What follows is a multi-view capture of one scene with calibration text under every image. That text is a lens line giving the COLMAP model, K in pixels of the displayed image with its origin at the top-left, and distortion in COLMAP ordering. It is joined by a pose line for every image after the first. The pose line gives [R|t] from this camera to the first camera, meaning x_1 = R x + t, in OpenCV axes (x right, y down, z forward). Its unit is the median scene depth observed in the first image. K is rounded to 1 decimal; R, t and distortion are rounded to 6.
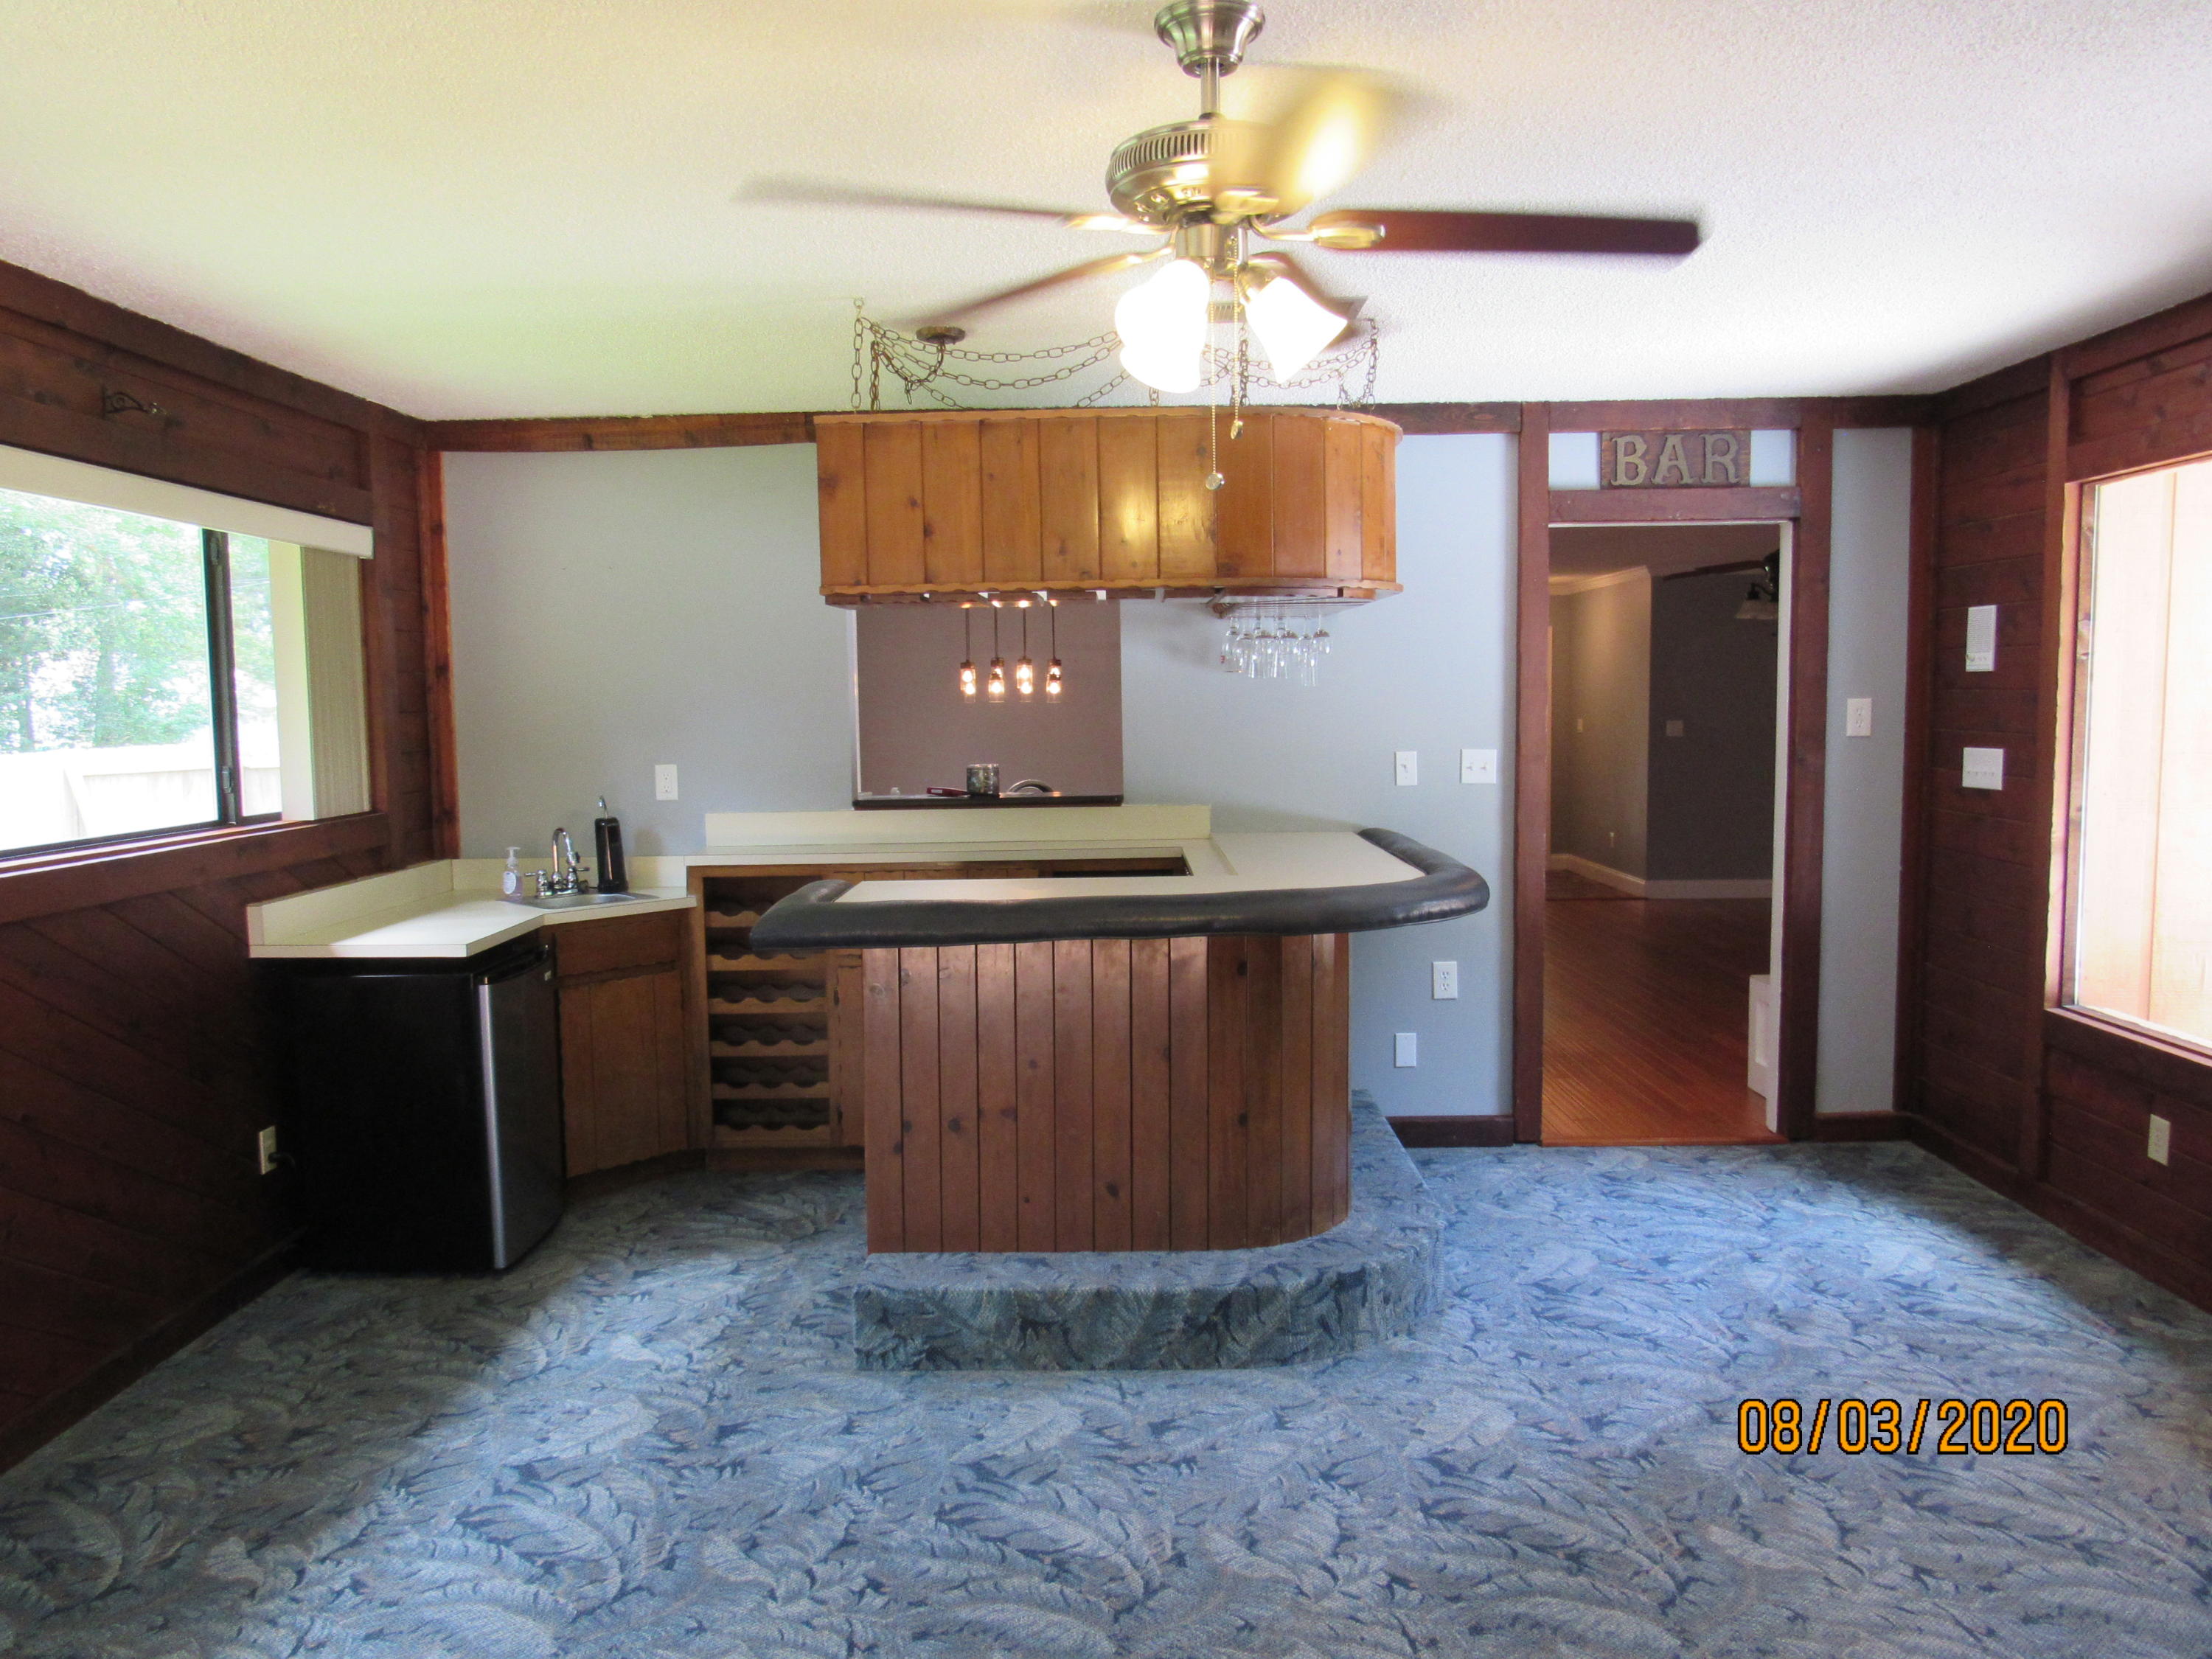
lens RADIAL K [[1585.5, 0, 1106.0], [0, 1585.5, 829.5], [0, 0, 1]] dist [-0.026505, 0.005135]
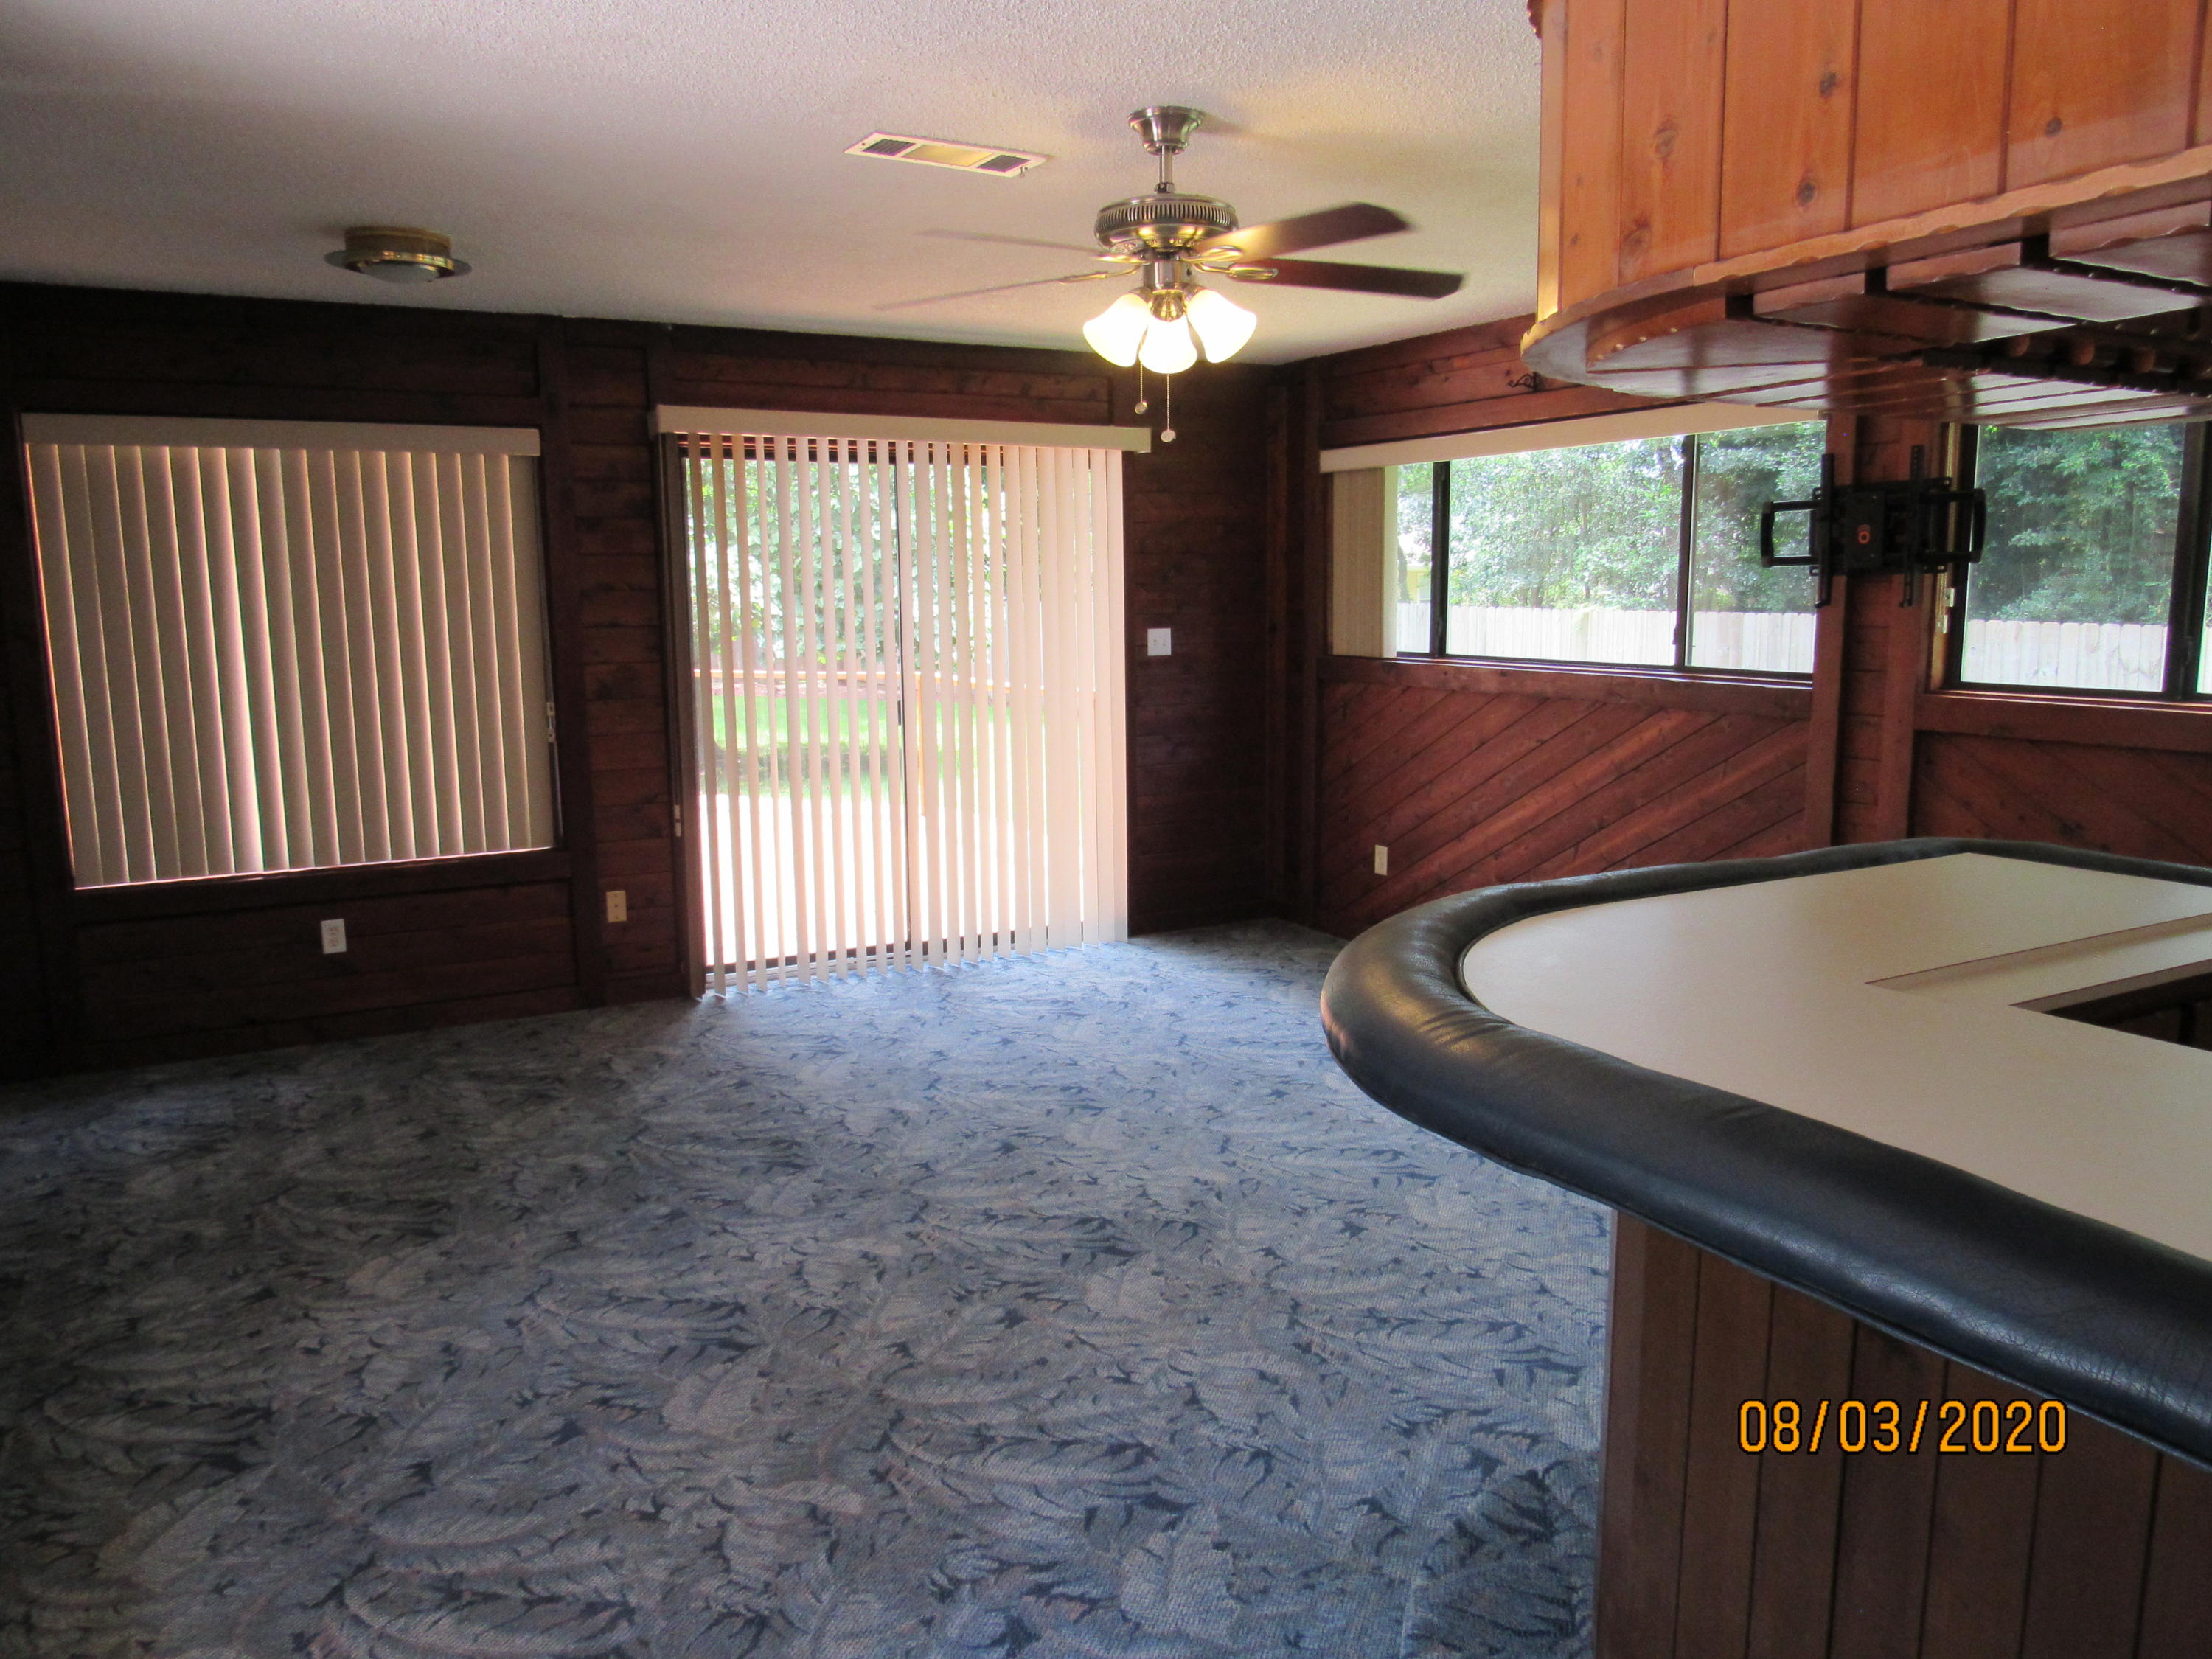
lens RADIAL K [[1585.5, 0, 1106.0], [0, 1585.5, 829.5], [0, 0, 1]] dist [-0.026505, 0.005135]
pose [[-0.867035, 0.093604, -0.489376, 0.673377], [-0.024086, 0.973172, 0.228814, -0.153317], [0.497665, 0.210177, -0.841520, 1.761578]]
